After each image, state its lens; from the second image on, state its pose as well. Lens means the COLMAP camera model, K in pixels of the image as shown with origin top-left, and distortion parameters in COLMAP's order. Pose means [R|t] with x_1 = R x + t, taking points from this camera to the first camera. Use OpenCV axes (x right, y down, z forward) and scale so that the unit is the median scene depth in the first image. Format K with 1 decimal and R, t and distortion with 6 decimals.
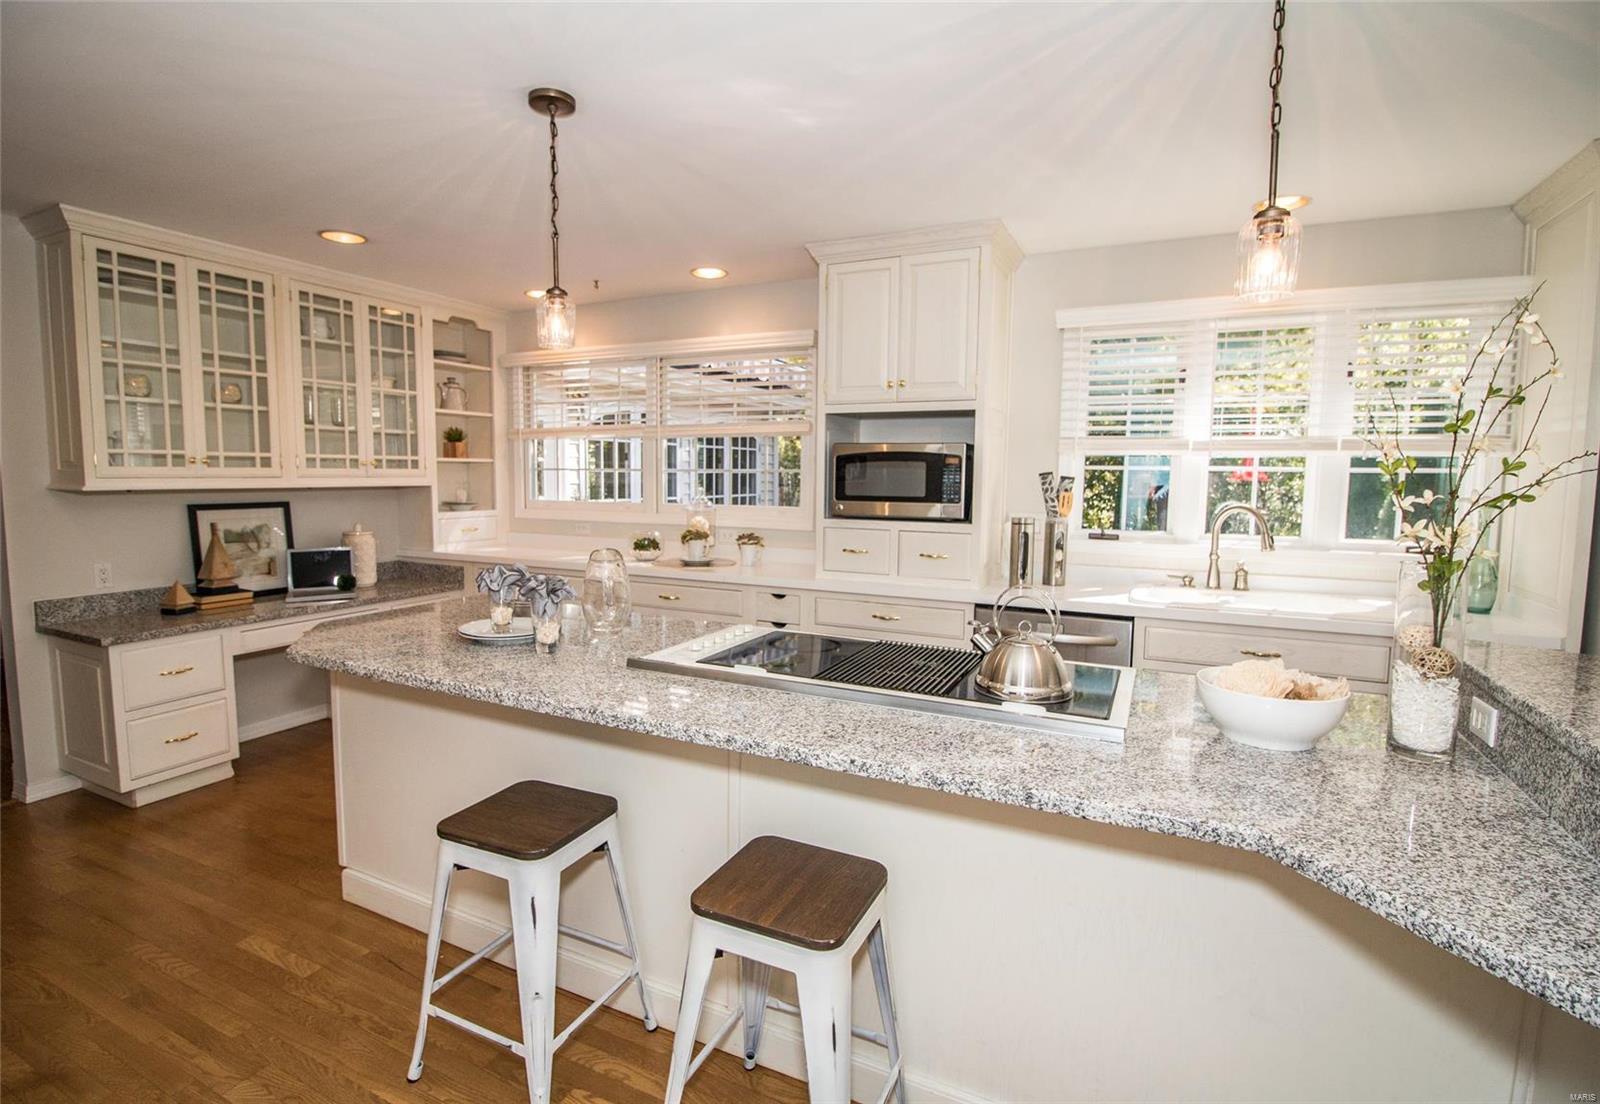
lens RADIAL K [[754.2, 0, 801.7], [0, 754.2, 567.9], [0, 0, 1]] dist [-0.040878, -0.000158]
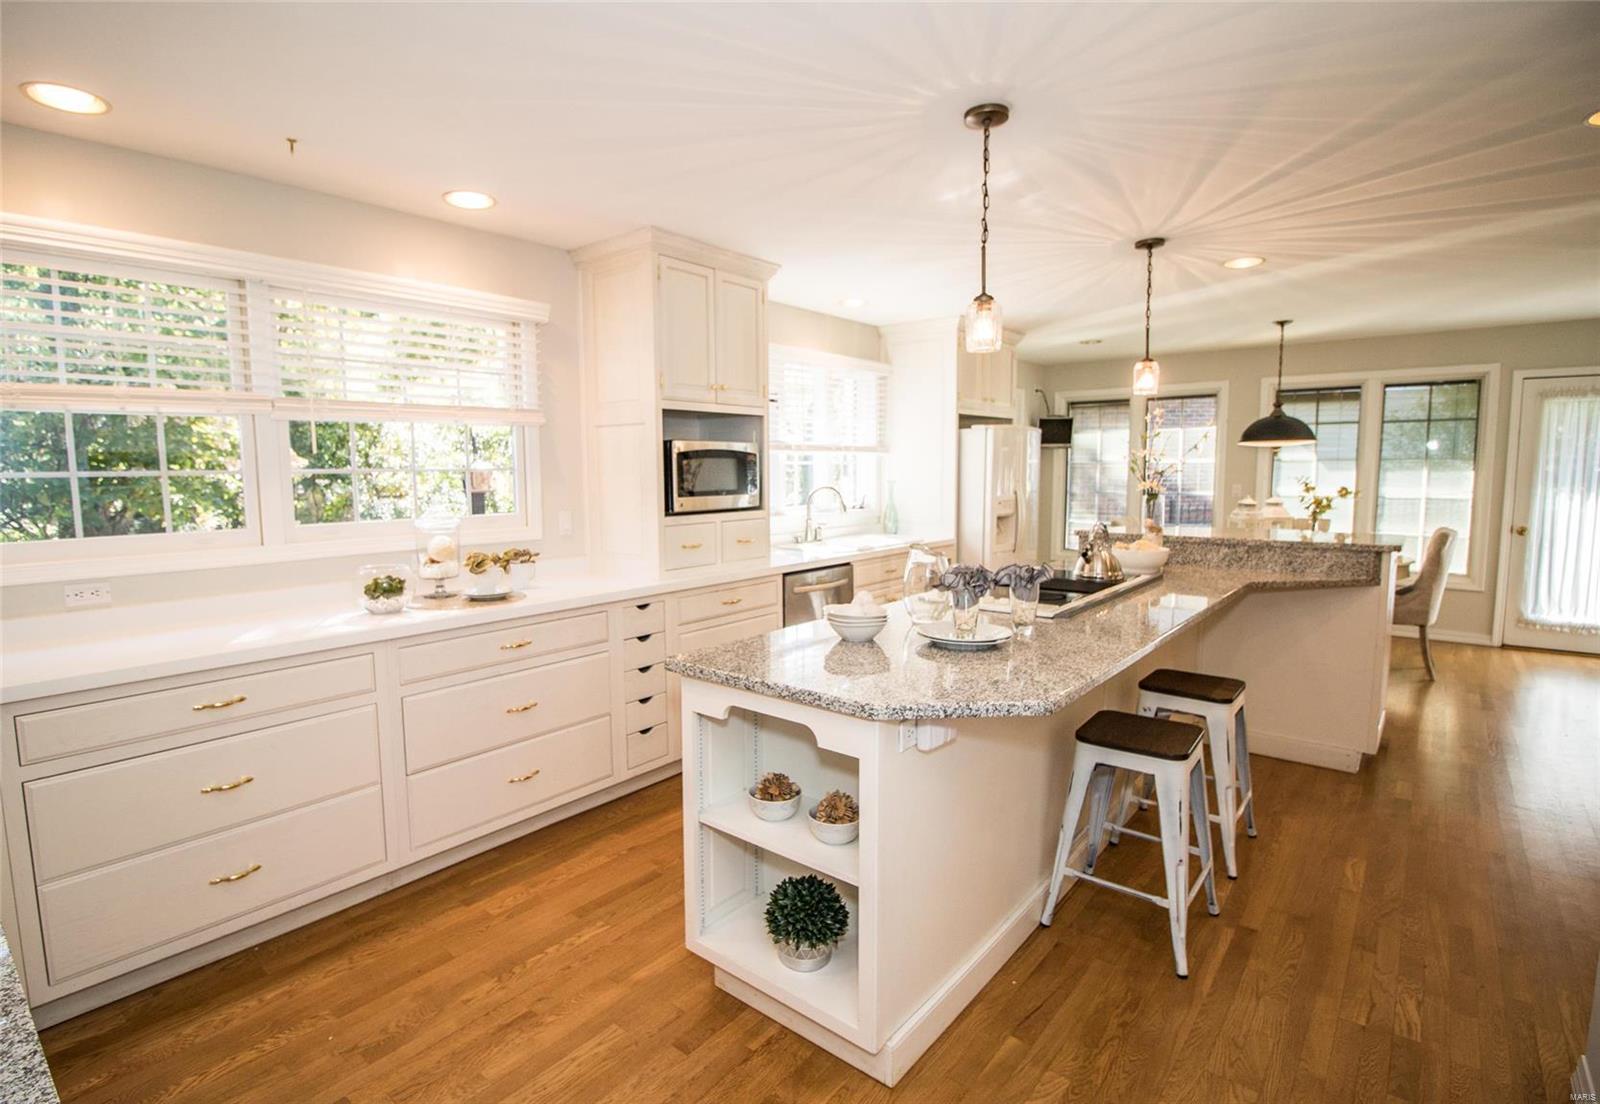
lens RADIAL K [[754.2, 0, 801.7], [0, 754.2, 567.9], [0, 0, 1]] dist [-0.040878, -0.000158]
pose [[0.255211, -0.138405, 0.956928, -0.756436], [0.130181, 0.985609, 0.107834, -0.072864], [-0.958081, 0.097053, 0.269556, 0.516089]]
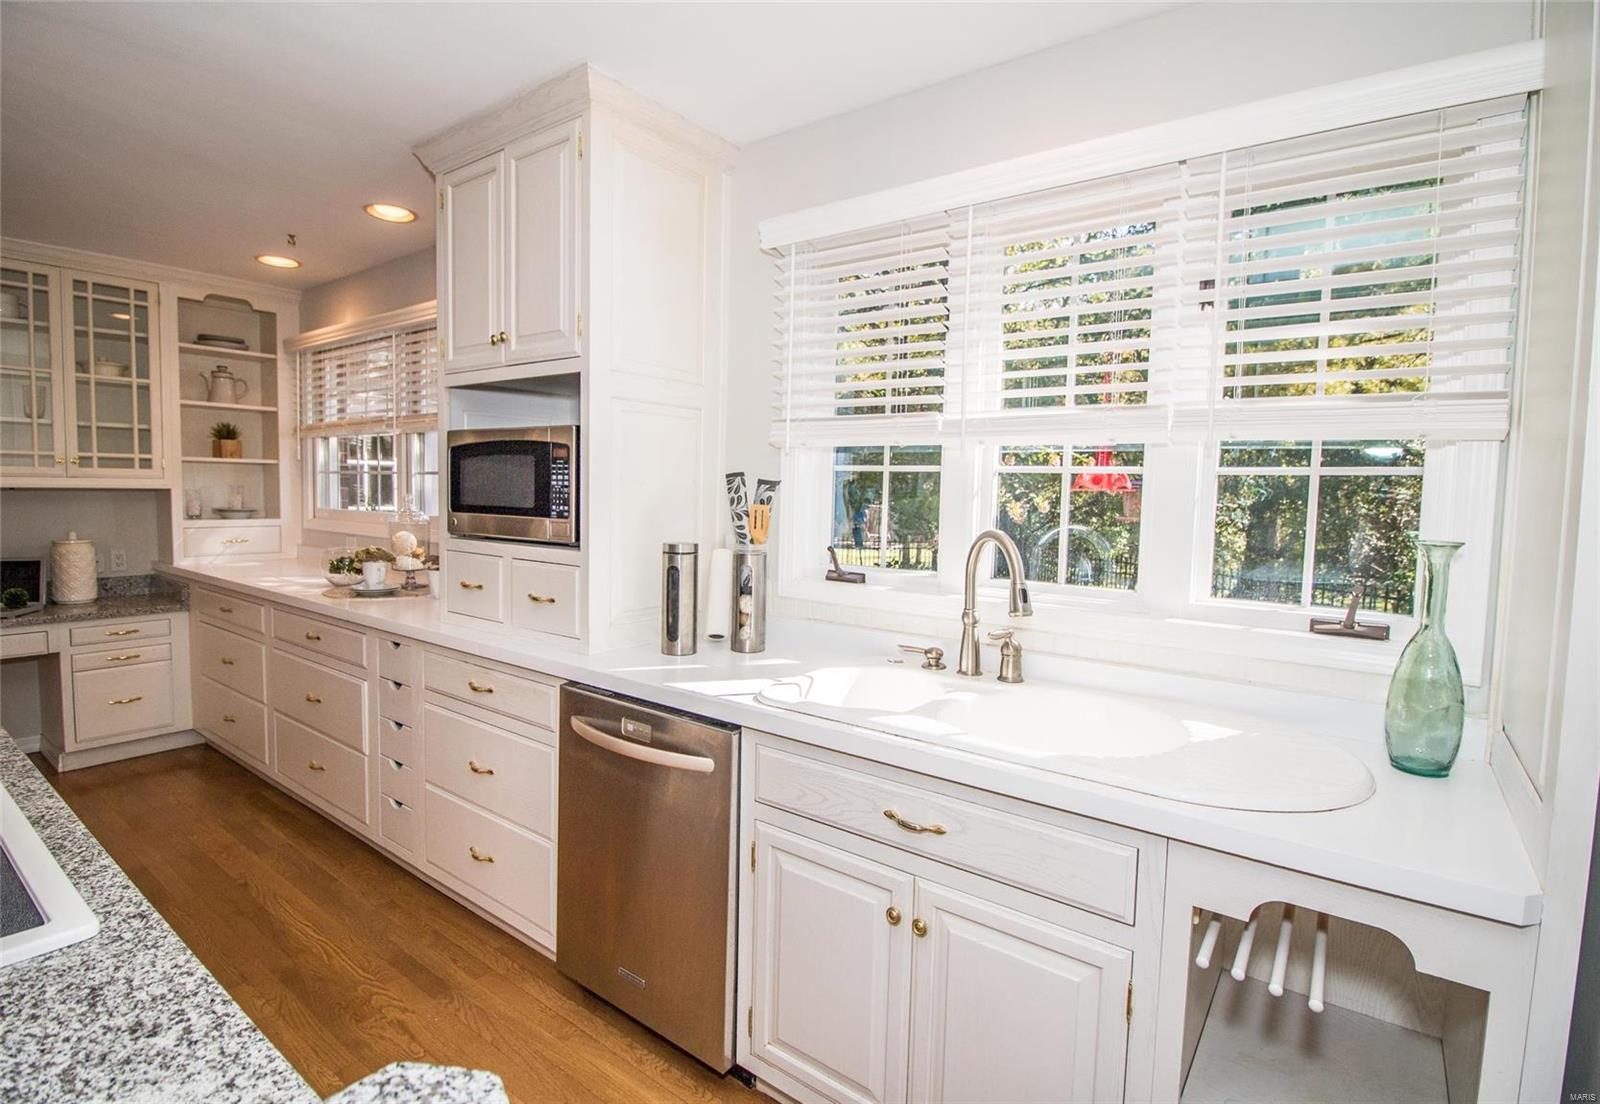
lens RADIAL K [[795.0, 0, 800.0], [0, 795.0, 552.0], [0, 0, 1]] dist [-0.030668, 0.000857]
pose [[0.977786, 0.027037, -0.207856, 0.450899], [-0.036764, 0.998395, -0.043080, -0.028789], [0.206357, 0.049764, 0.977210, 0.311435]]
